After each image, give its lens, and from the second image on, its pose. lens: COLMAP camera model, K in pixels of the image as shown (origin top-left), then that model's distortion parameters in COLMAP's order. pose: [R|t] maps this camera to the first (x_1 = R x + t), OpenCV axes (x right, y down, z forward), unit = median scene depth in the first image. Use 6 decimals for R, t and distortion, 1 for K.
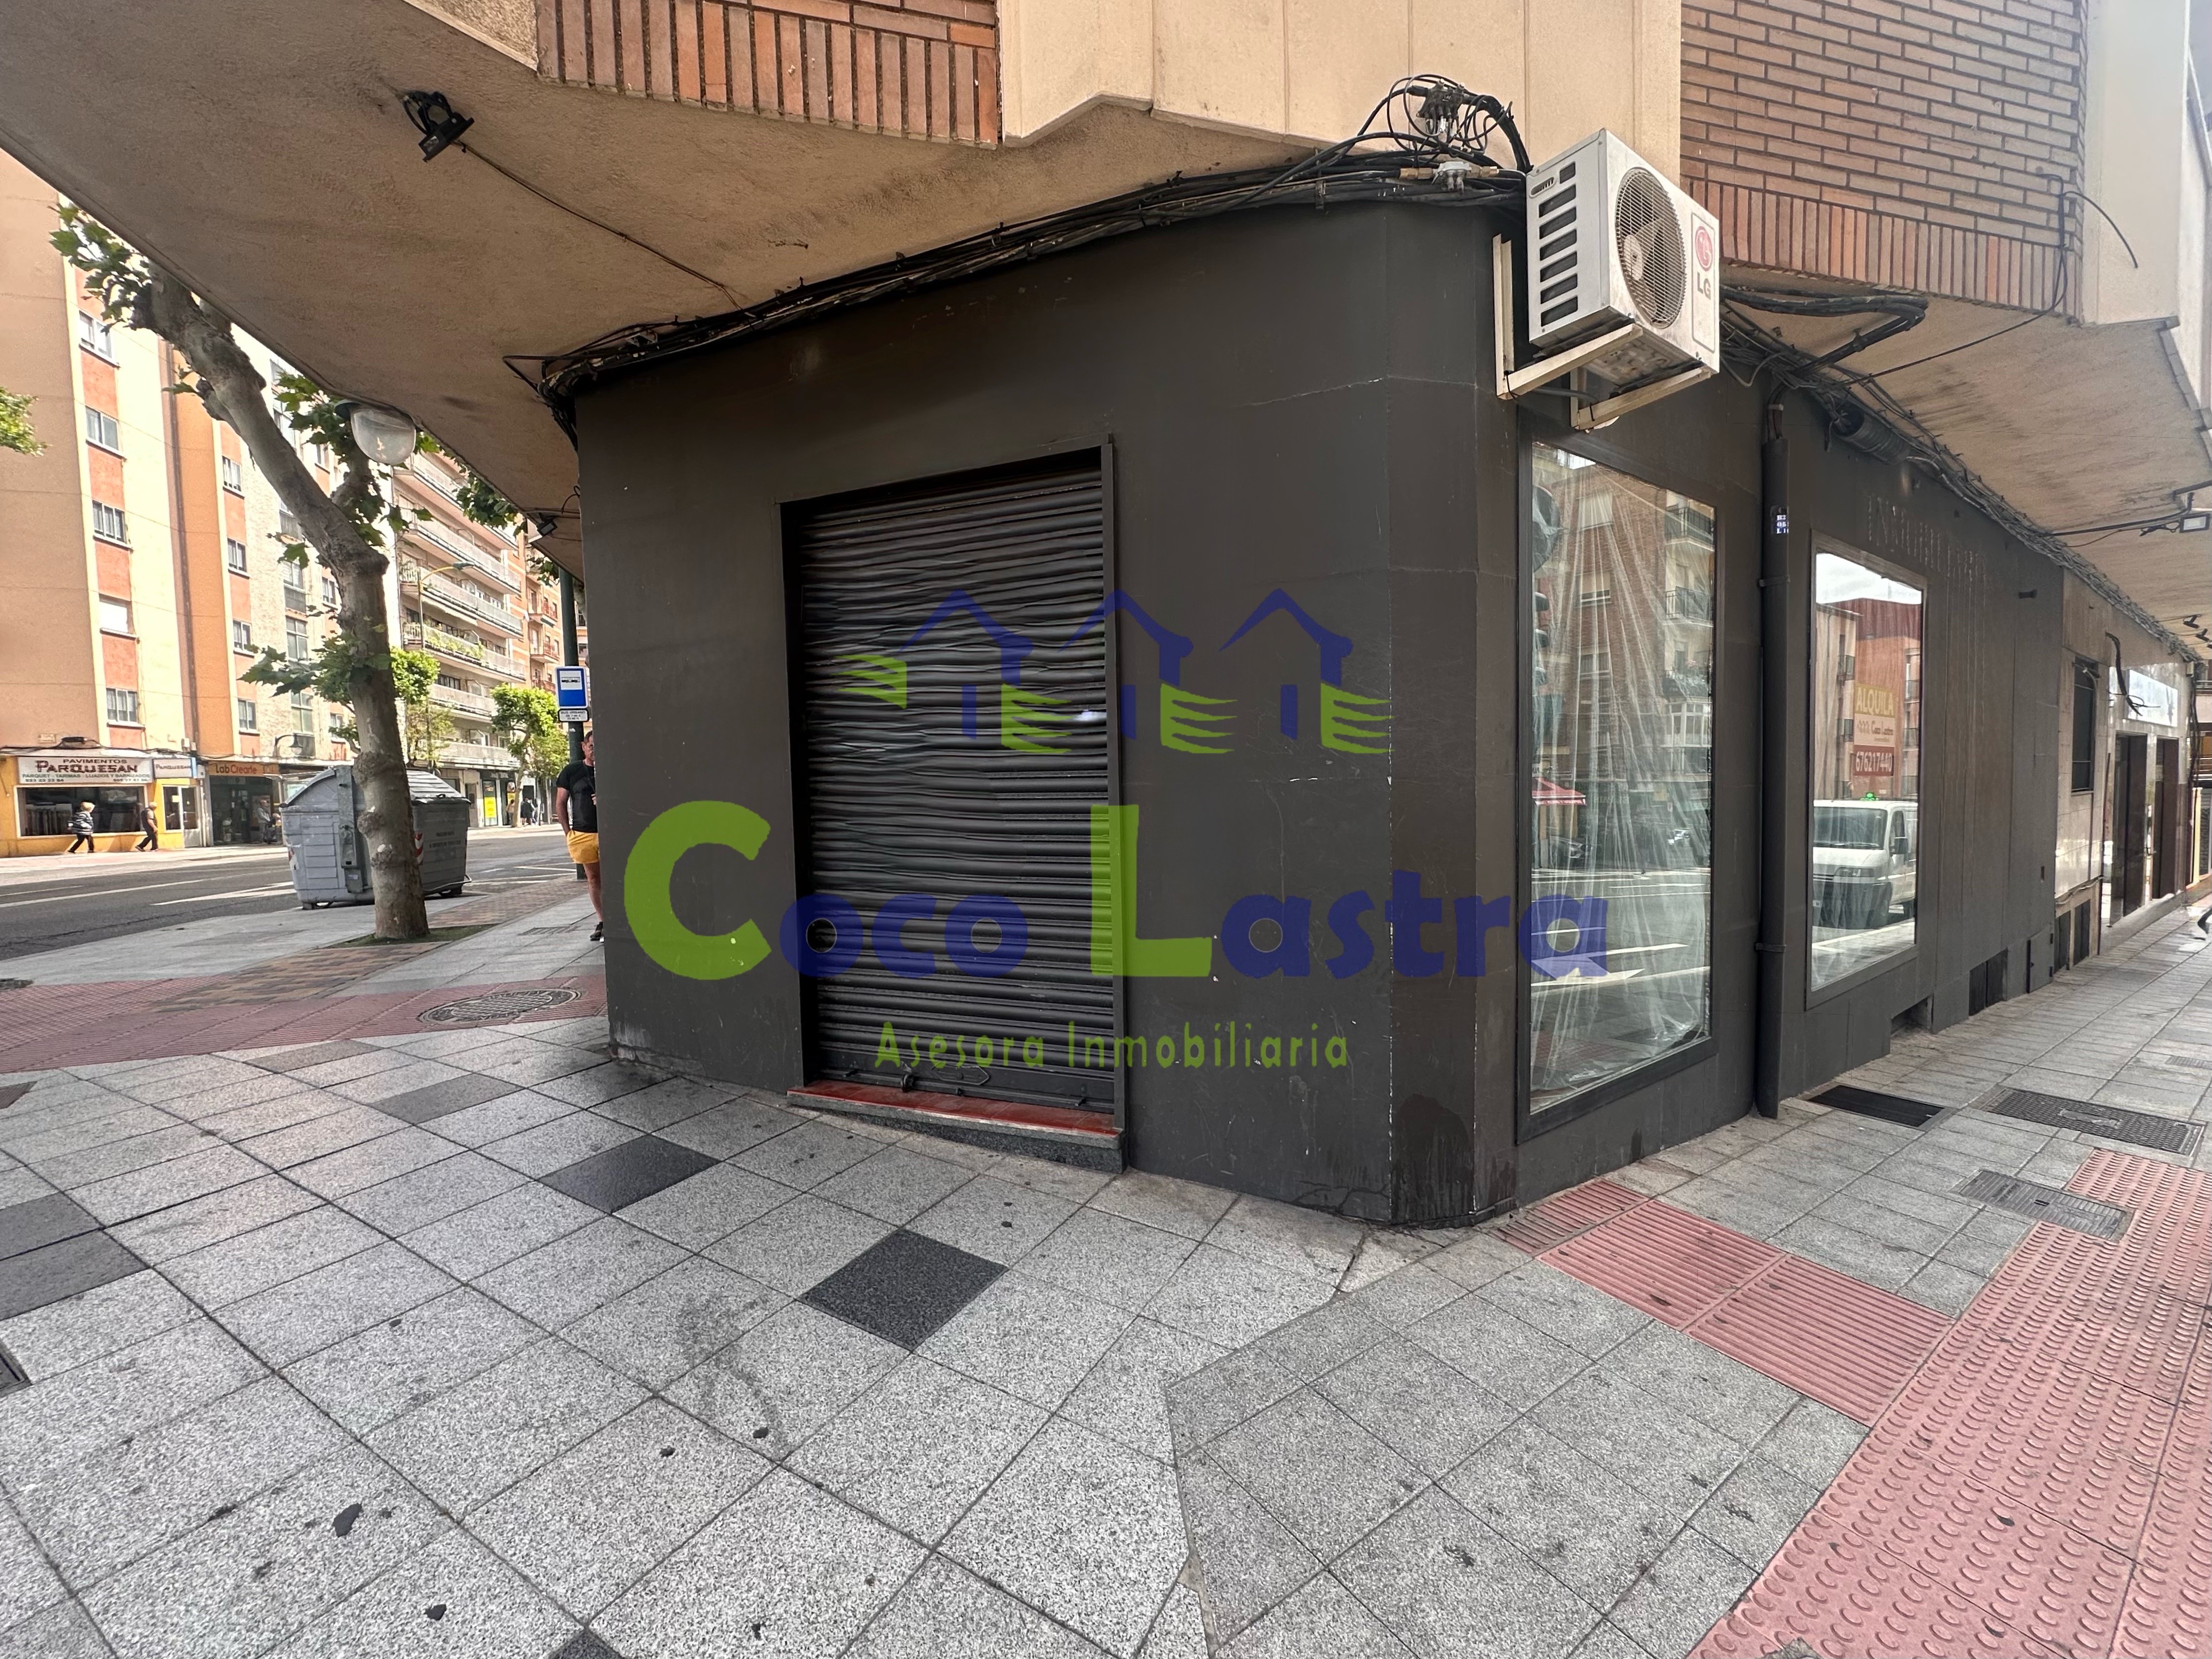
lens RADIAL K [[918.8, 0, 1098.8], [0, 918.8, 829.5], [0, 0, 1]] dist [-0.001380, 0.000196]
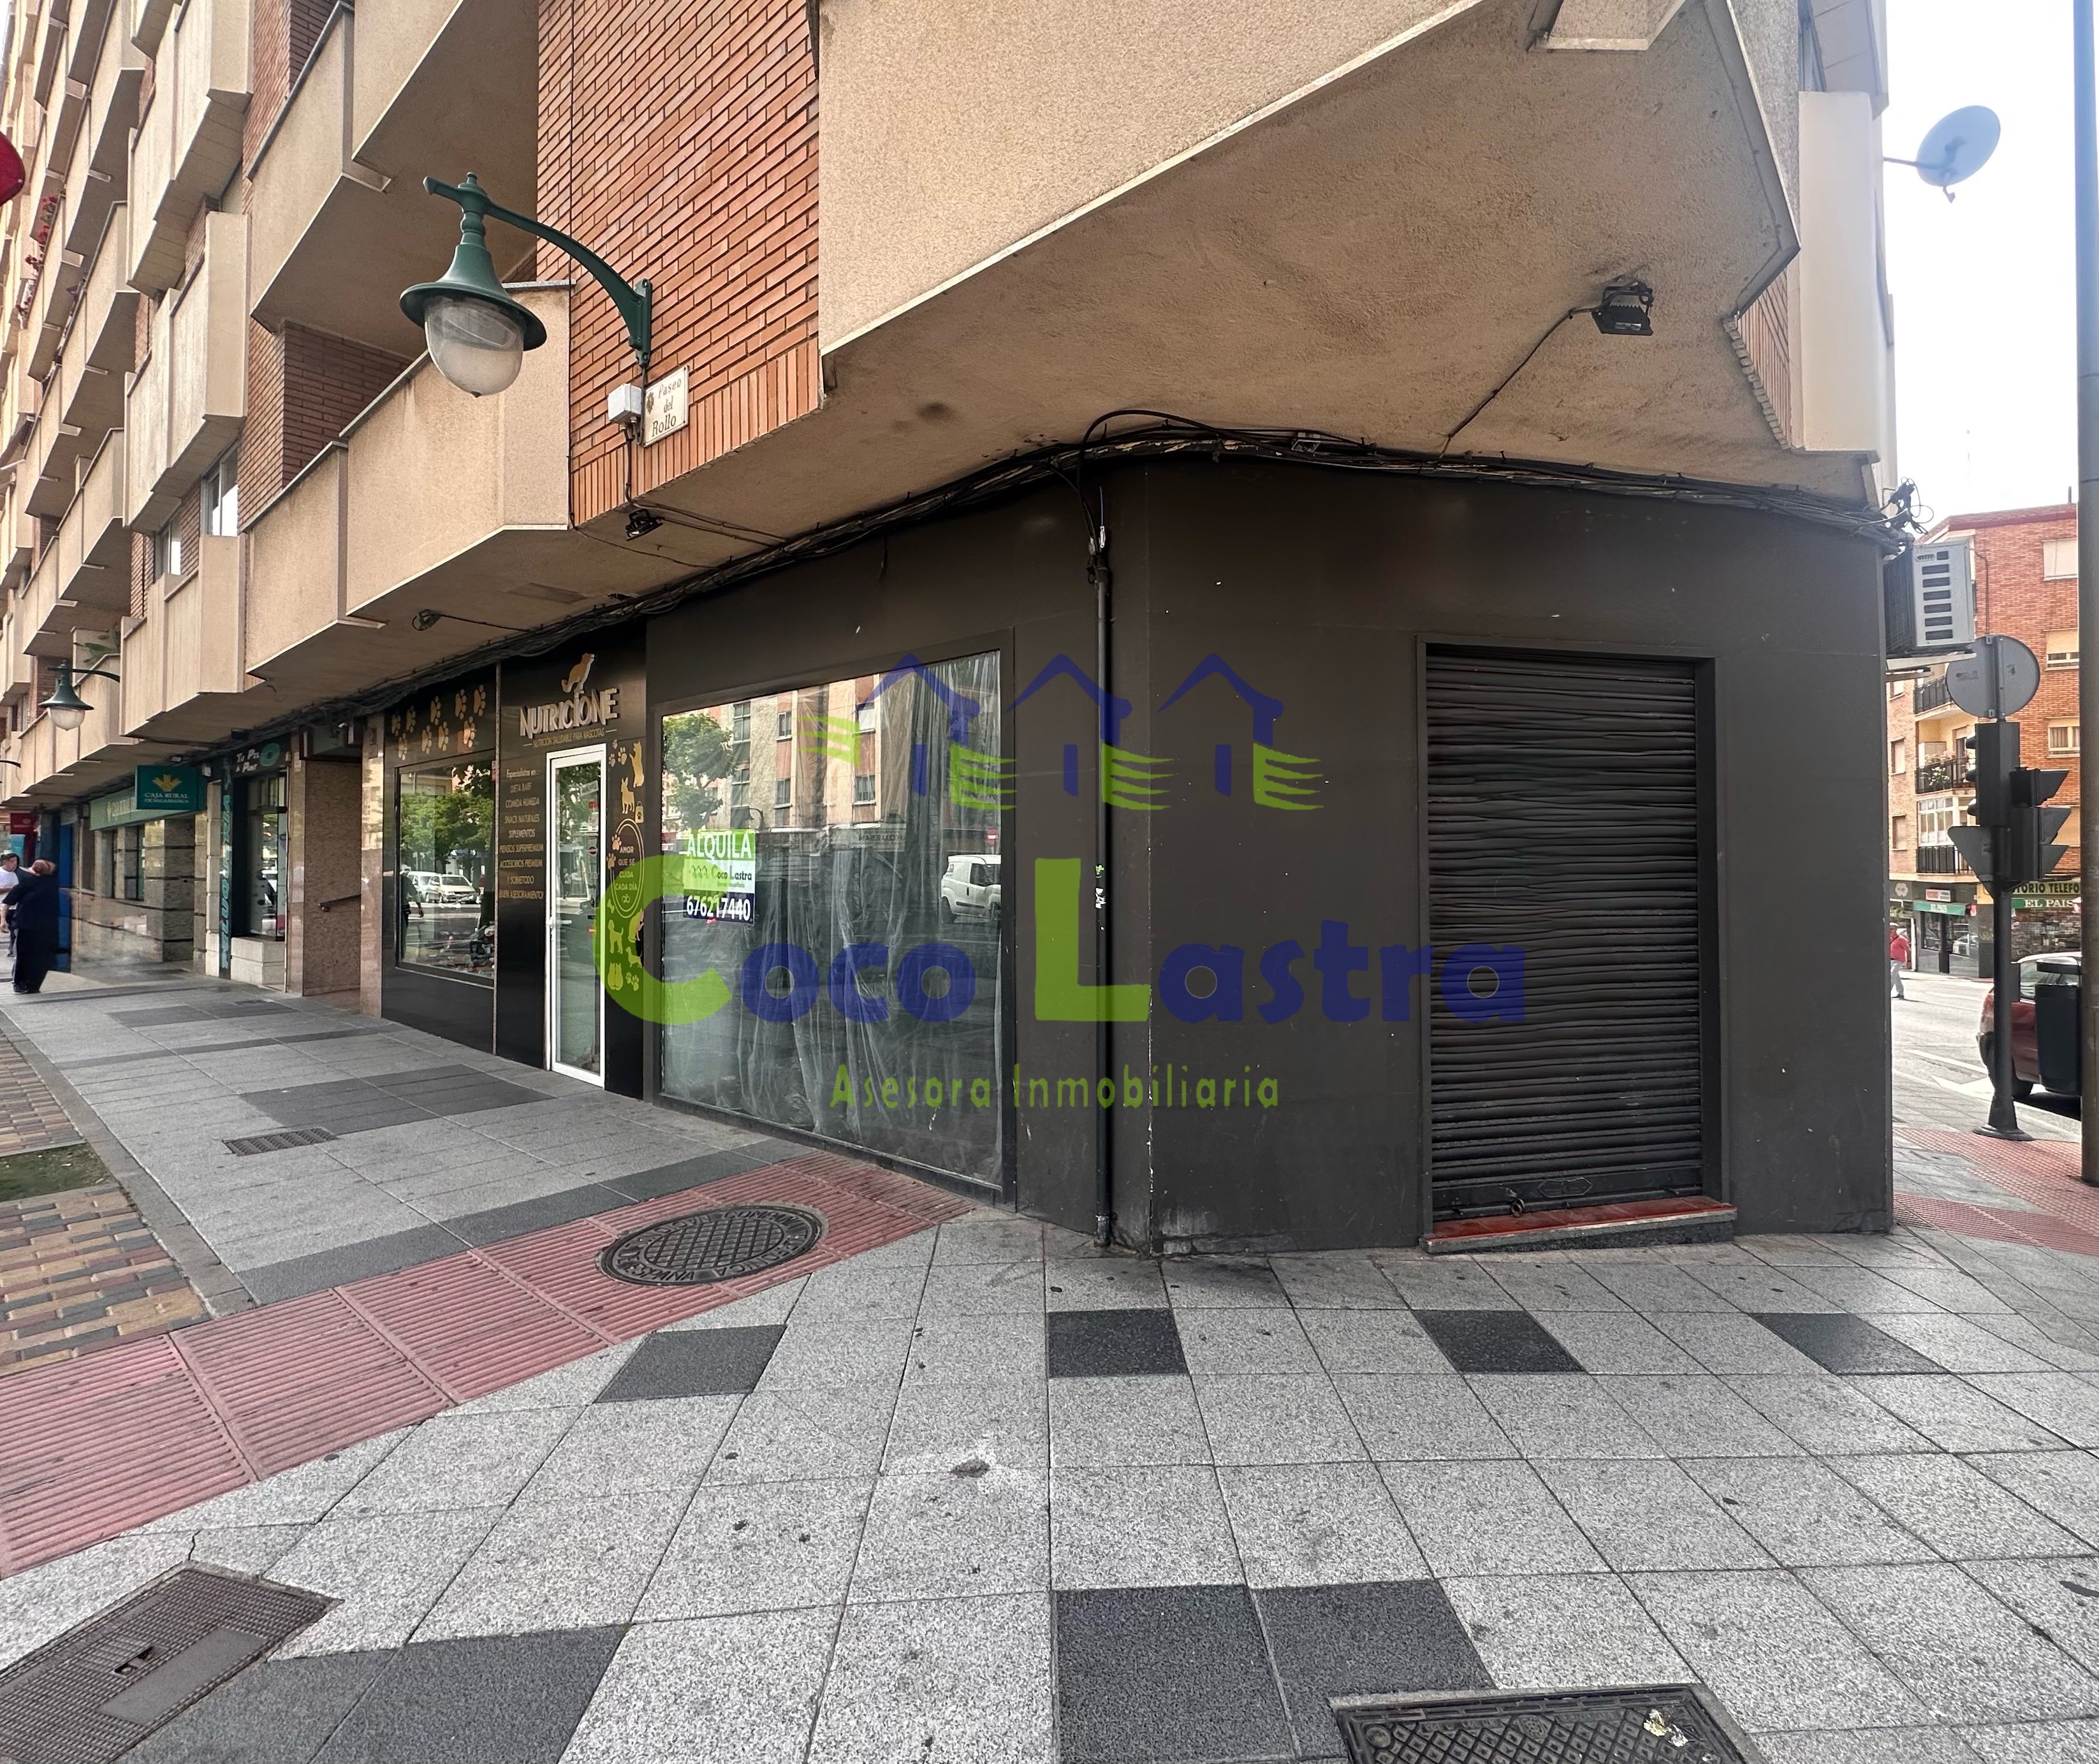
lens RADIAL K [[1020.2, 0, 1165.8], [0, 1020.2, 842.2], [0, 0, 1]] dist [-0.000235, -0.000965]
pose [[0.800553, 0.033381, 0.598332, -1.267340], [0.013943, 0.997140, -0.074286, -0.057509], [-0.599100, 0.067812, 0.797797, 0.298082]]
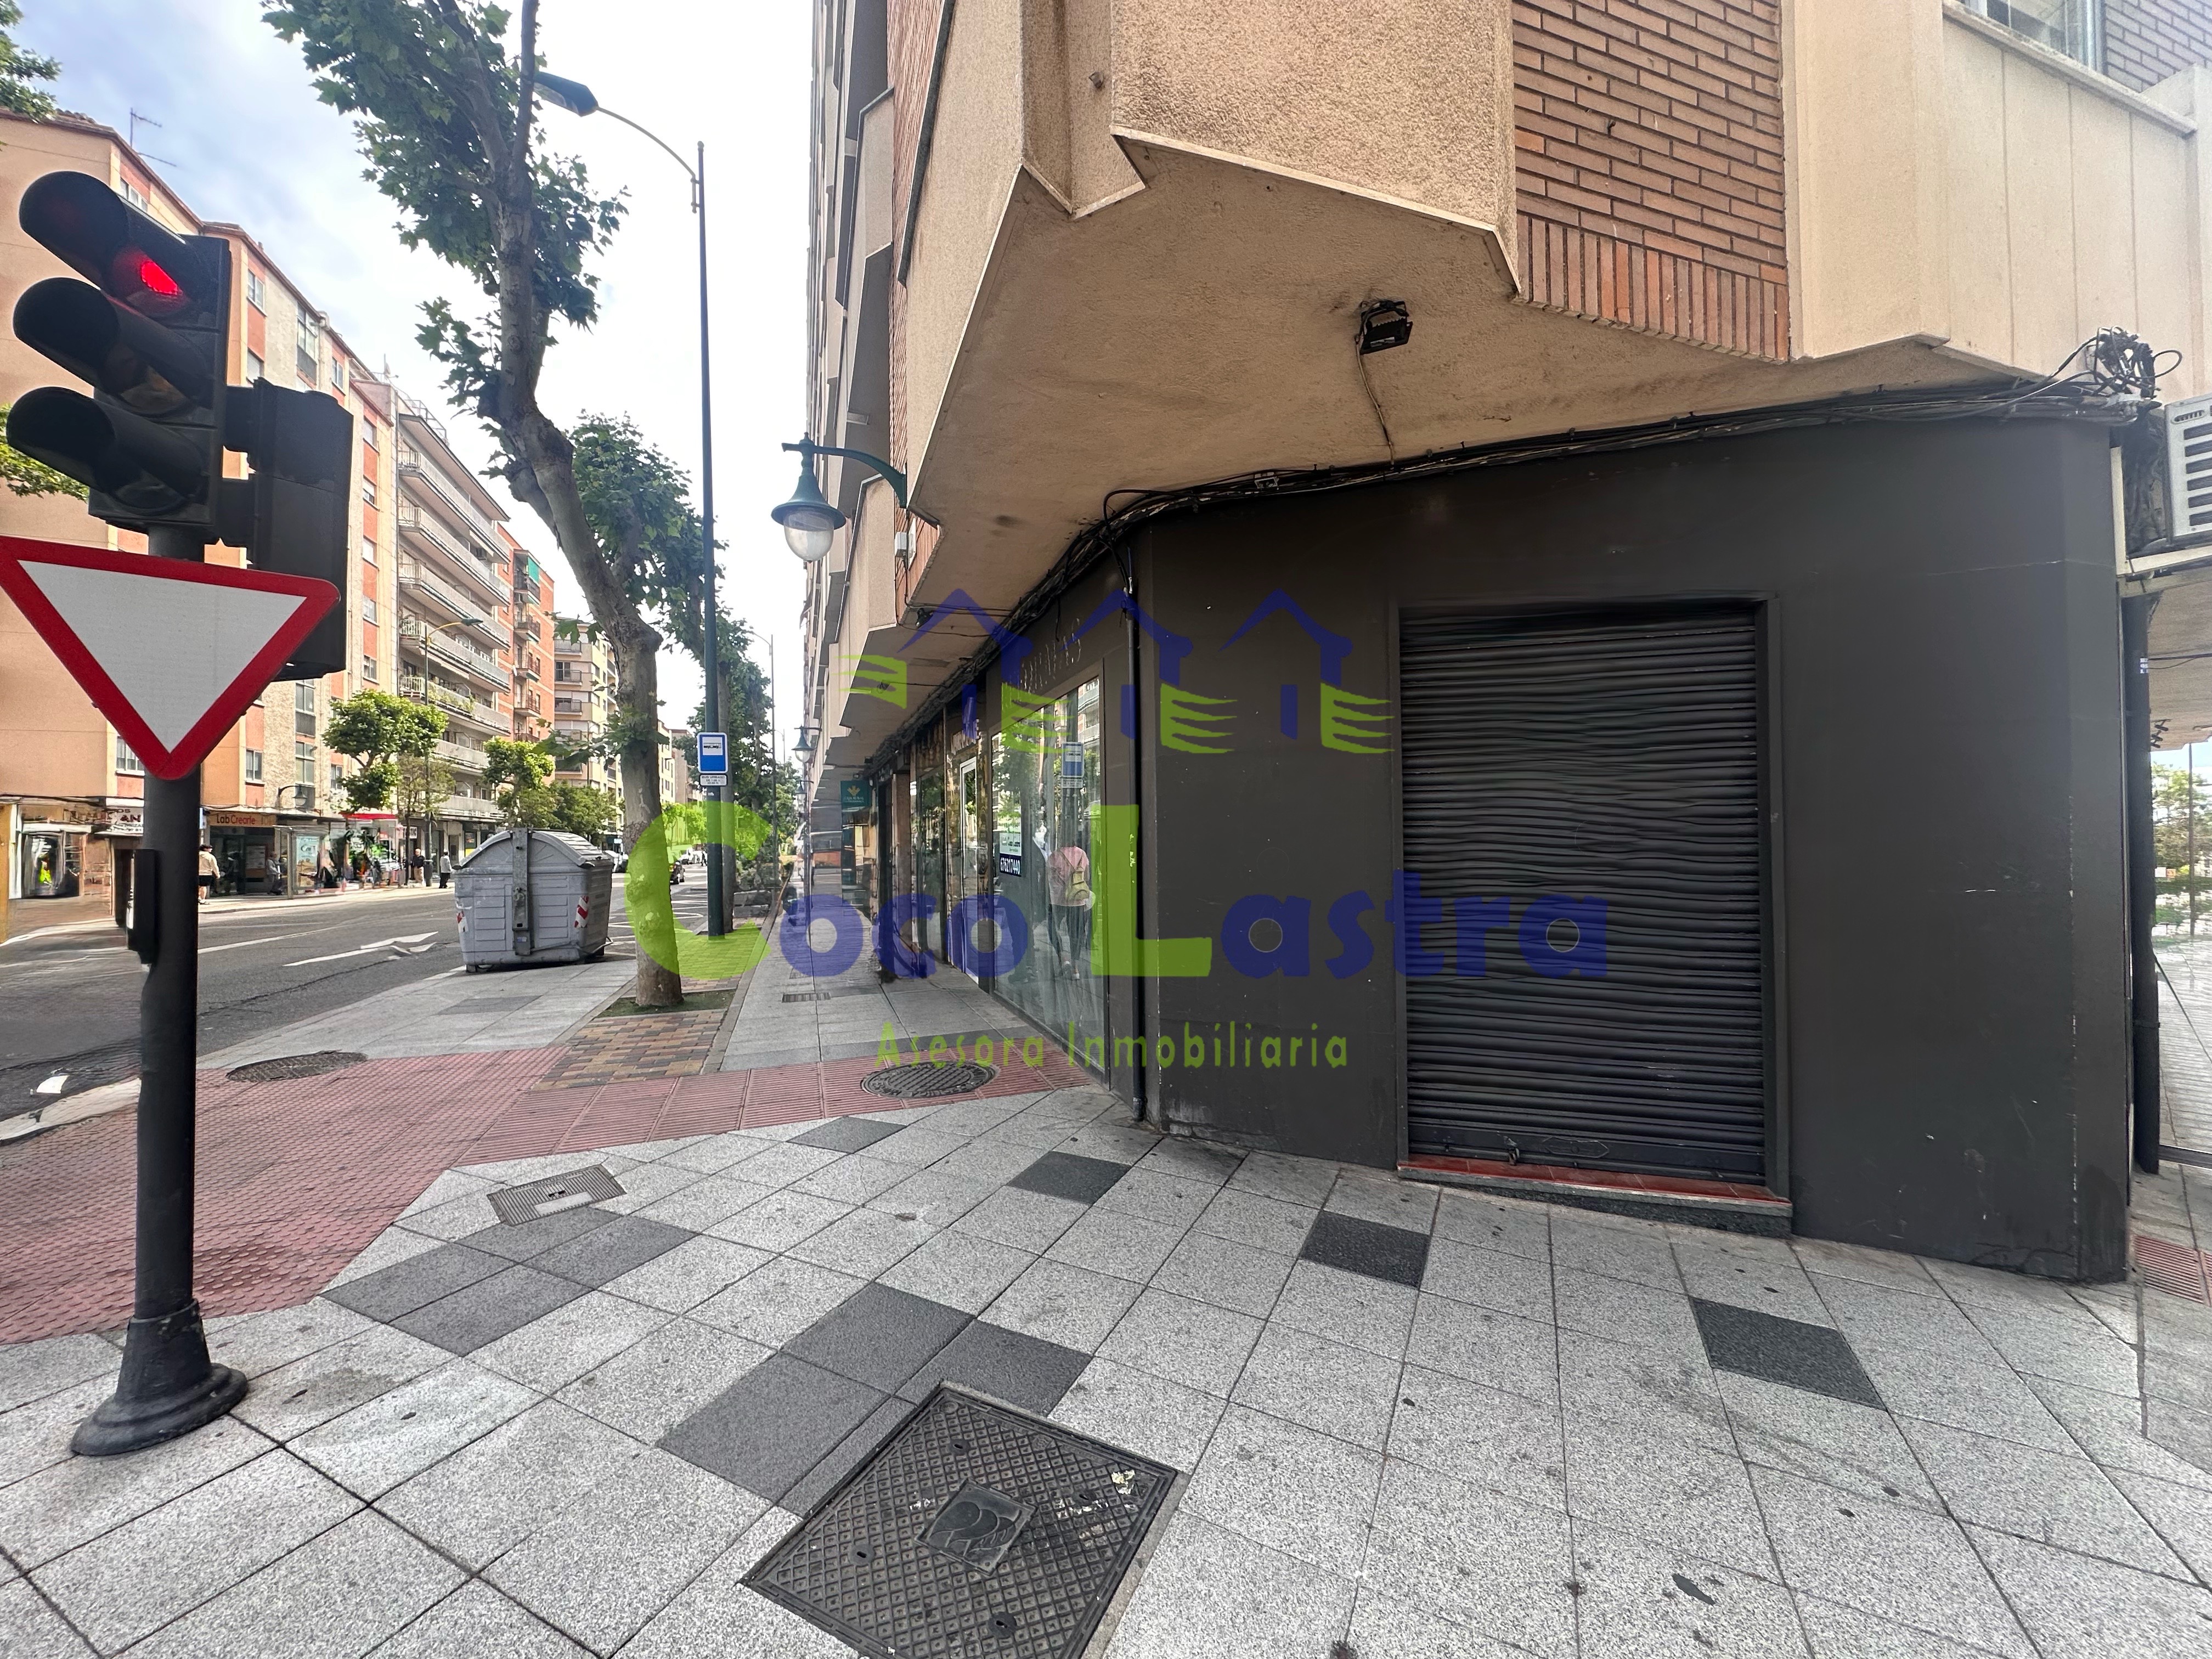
lens RADIAL K [[878.1, 0, 1102.8], [0, 878.1, 829.7], [0, 0, 1]] dist [-0.002658, 0.000181]
pose [[0.997225, 0.012649, 0.073360, -0.800485], [-0.008126, 0.998066, -0.061632, -0.044131], [-0.073998, 0.060865, 0.995399, -0.024831]]
